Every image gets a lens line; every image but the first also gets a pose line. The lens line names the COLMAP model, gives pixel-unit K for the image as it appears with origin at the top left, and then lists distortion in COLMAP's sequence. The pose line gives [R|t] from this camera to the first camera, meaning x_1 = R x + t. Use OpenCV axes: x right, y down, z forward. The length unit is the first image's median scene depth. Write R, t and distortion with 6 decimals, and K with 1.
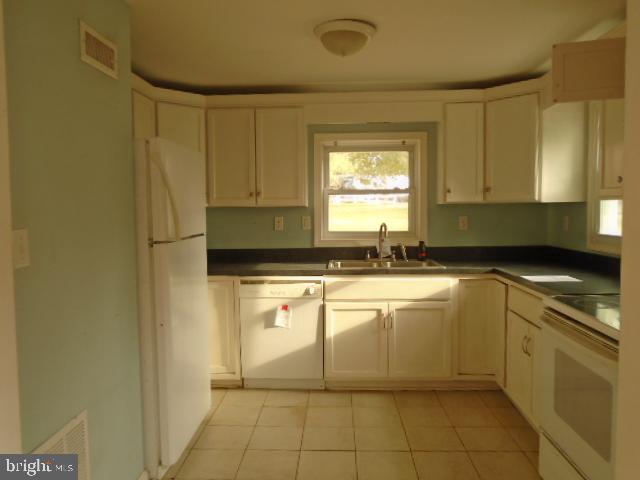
lens RADIAL K [[493.7, 0, 320.0], [0, 493.7, 240.0], [0, 0, 1]] dist [-0.009248, 0.006012]
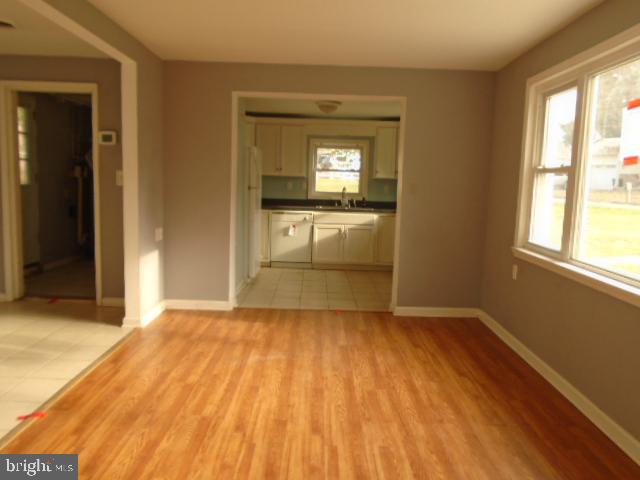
lens RADIAL K [[493.7, 0, 320.0], [0, 493.7, 240.0], [0, 0, 1]] dist [-0.009248, 0.006012]
pose [[0.997968, 0.037218, 0.051721, -0.065737], [-0.039710, 0.998057, 0.048019, 0.090535], [-0.049833, -0.049975, 0.997506, -1.025941]]
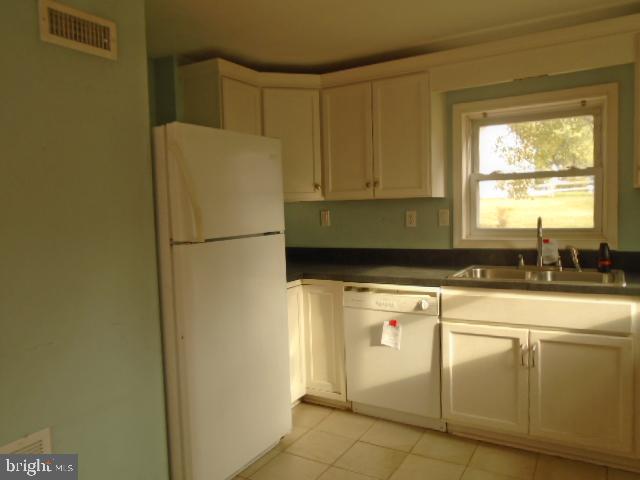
lens RADIAL K [[493.7, 0, 320.0], [0, 493.7, 240.0], [0, 0, 1]] dist [-0.009248, 0.006012]
pose [[0.880248, 0.014174, -0.474302, 0.203064], [-0.008180, 0.999859, 0.014697, -0.010063], [0.474443, -0.009057, 0.880240, 0.230642]]
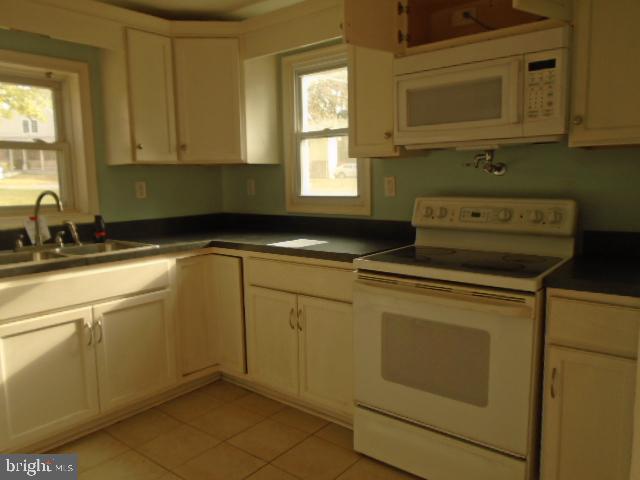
lens RADIAL K [[493.7, 0, 320.0], [0, 493.7, 240.0], [0, 0, 1]] dist [-0.009248, 0.006012]
pose [[0.598316, -0.096232, 0.795460, -0.199671], [0.061991, 0.995346, 0.073786, 0.005389], [-0.798858, 0.005164, 0.601497, 0.334613]]
